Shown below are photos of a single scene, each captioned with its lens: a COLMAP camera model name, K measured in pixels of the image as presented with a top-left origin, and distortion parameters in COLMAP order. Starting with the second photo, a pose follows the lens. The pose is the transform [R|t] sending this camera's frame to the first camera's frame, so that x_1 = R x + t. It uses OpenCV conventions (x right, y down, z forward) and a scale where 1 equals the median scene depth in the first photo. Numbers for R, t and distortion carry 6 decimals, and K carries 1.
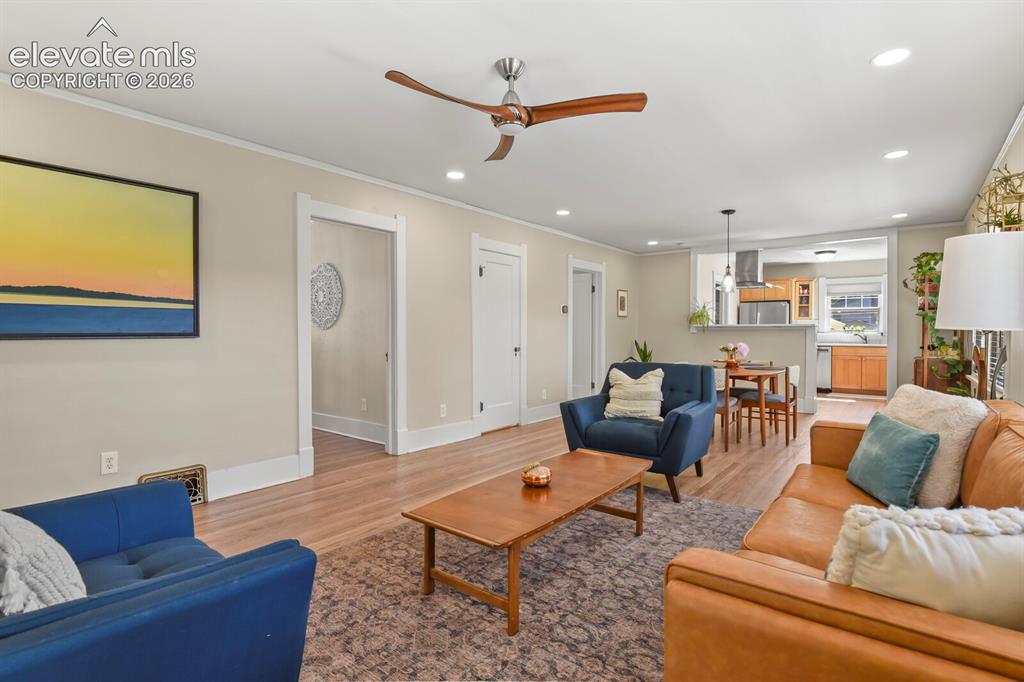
lens RADIAL K [[496.5, 0, 516.5], [0, 496.5, 338.8], [0, 0, 1]] dist [-0.012006, -0.005399]
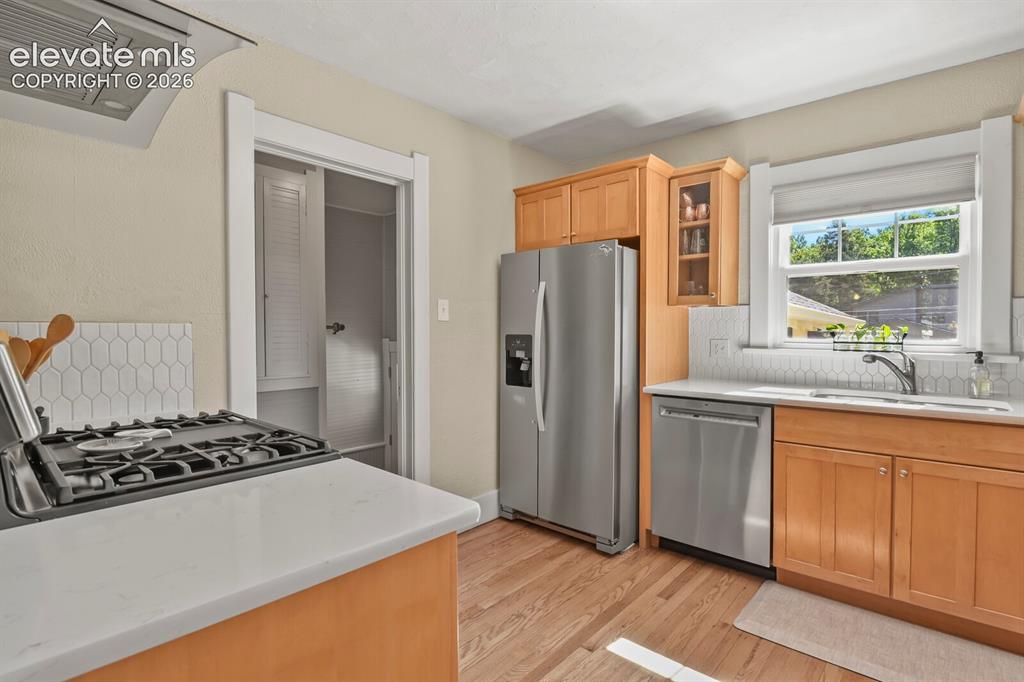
lens RADIAL K [[498.7, 0, 516.9], [0, 498.7, 338.4], [0, 0, 1]] dist [-0.012526, -0.005082]
pose [[0.998602, -0.000711, -0.052850, 1.428058], [0.000732, 1.000000, 0.000378, -0.054046], [0.052850, -0.000417, 0.998602, 2.023461]]
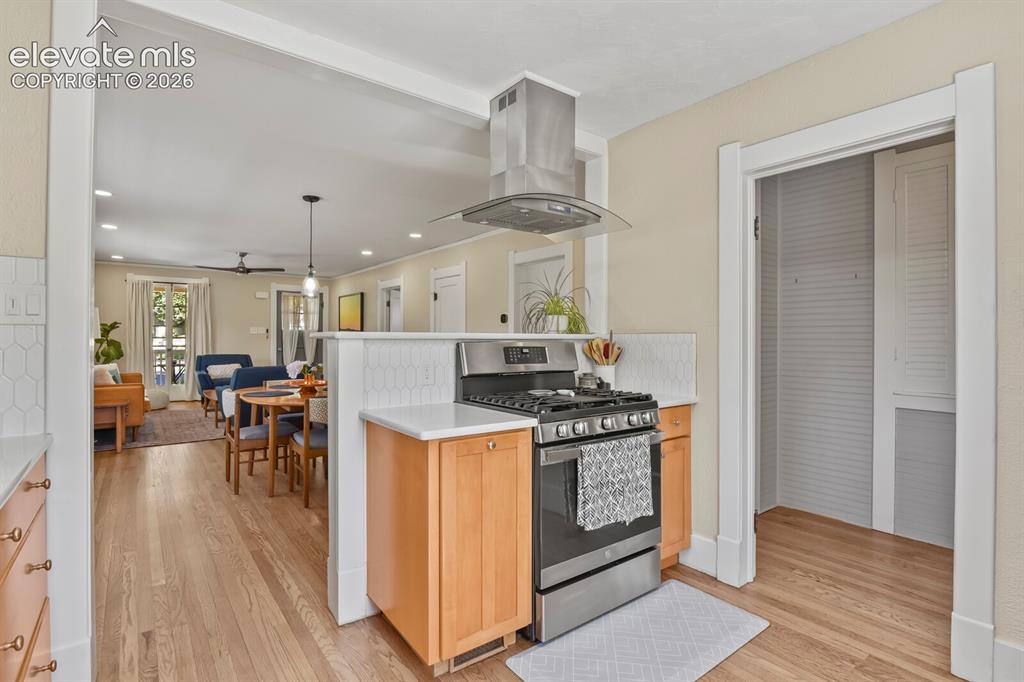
lens RADIAL K [[496.5, 0, 516.5], [0, 496.5, 338.8], [0, 0, 1]] dist [-0.012006, -0.005399]
pose [[-0.242059, 0.001709, -0.970260, 1.851624], [-0.018792, 0.999803, 0.006450, -0.062920], [0.970079, 0.019794, -0.241979, 2.493456]]
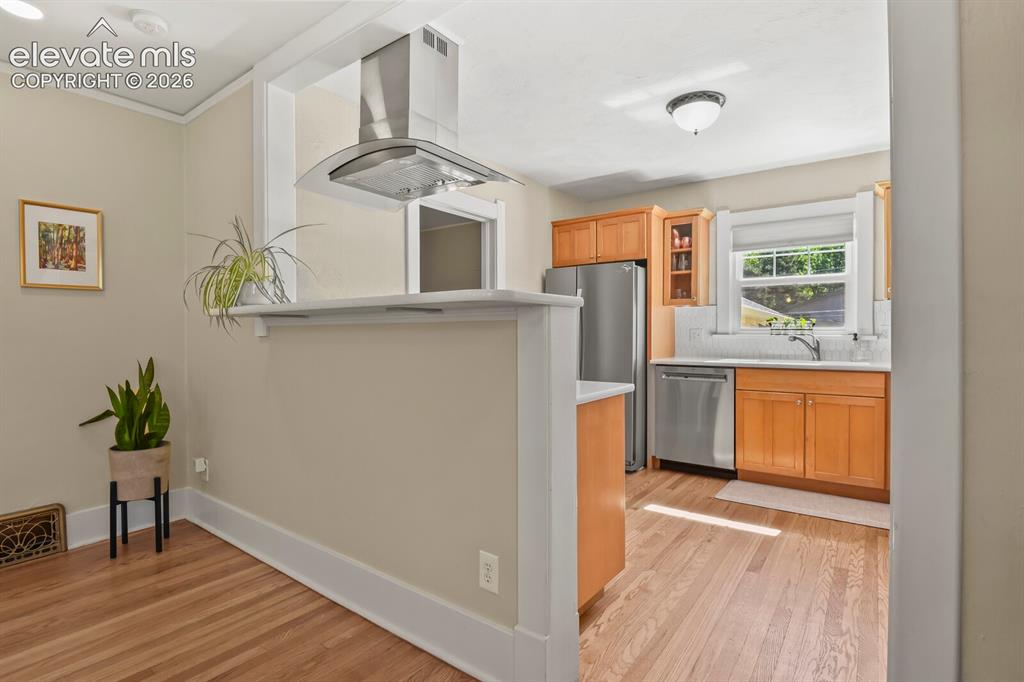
lens RADIAL K [[498.7, 0, 516.9], [0, 498.7, 338.4], [0, 0, 1]] dist [-0.012526, -0.005082]
pose [[0.999174, -0.004206, 0.040426, 1.213741], [0.004384, 0.999981, -0.004329, -0.022188], [-0.040407, 0.004503, 0.999173, 1.638696]]
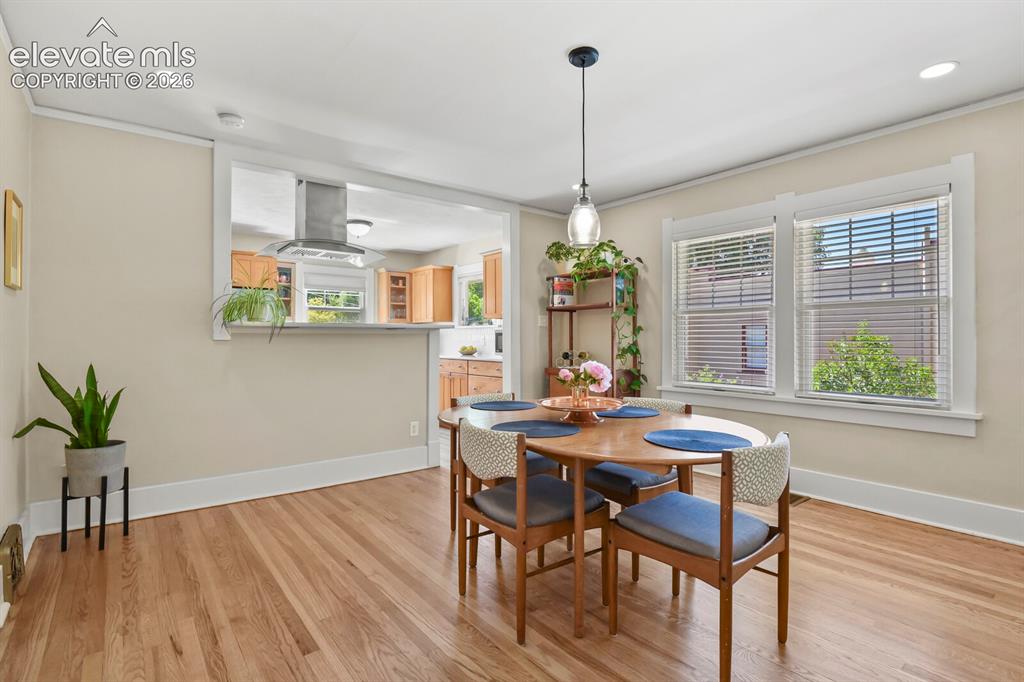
lens RADIAL K [[503.6, 0, 516.0], [0, 503.6, 338.7], [0, 0, 1]] dist [-0.000560, -0.000337]
pose [[0.232289, -0.004260, 0.972638, -0.023423], [0.018273, 0.999833, 0.000015, -0.024504], [-0.972475, 0.017769, 0.232328, 1.562512]]
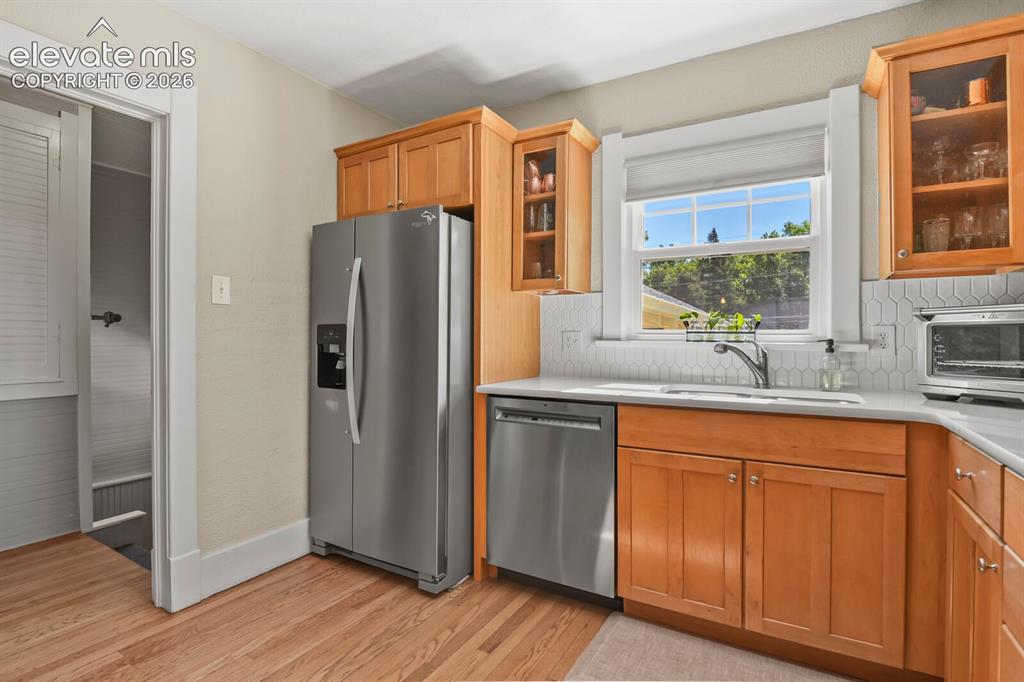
lens RADIAL K [[498.7, 0, 516.9], [0, 498.7, 338.4], [0, 0, 1]] dist [-0.012526, -0.005082]
pose [[0.989593, 0.000947, 0.143893, 1.550136], [0.001305, 0.999878, -0.015554, -0.027453], [-0.143890, 0.015580, 0.989471, 2.173780]]
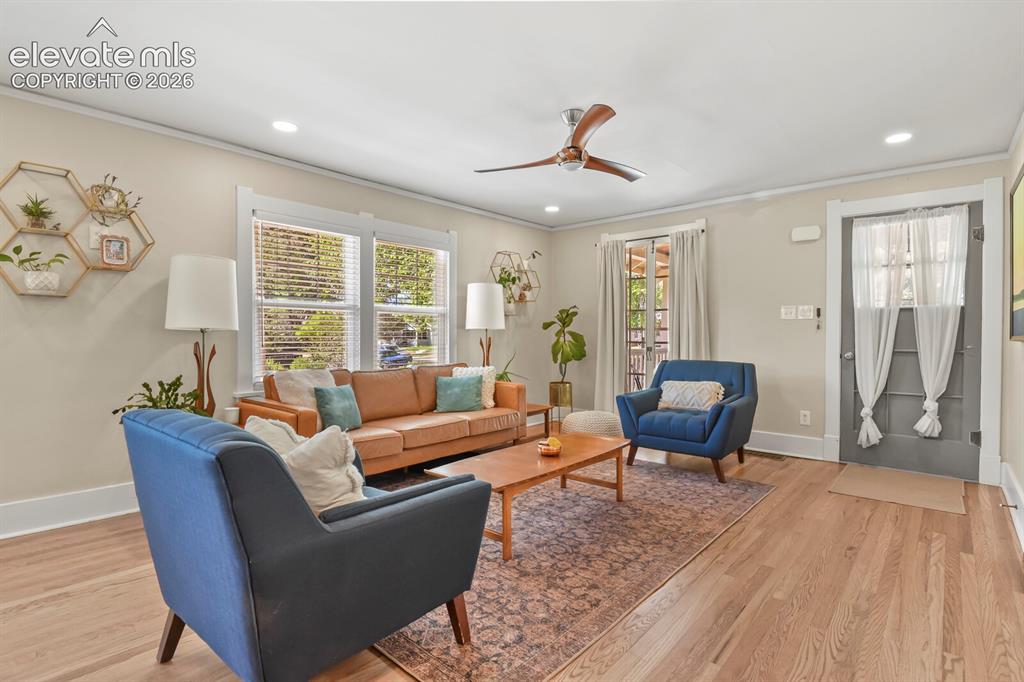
lens RADIAL K [[496.5, 0, 516.5], [0, 496.5, 338.8], [0, 0, 1]] dist [-0.012006, -0.005399]
pose [[-0.998703, -0.004371, 0.050718, 0.046425], [-0.003126, 0.999693, 0.024596, -0.022418], [-0.050810, 0.024405, -0.998410, 1.672592]]
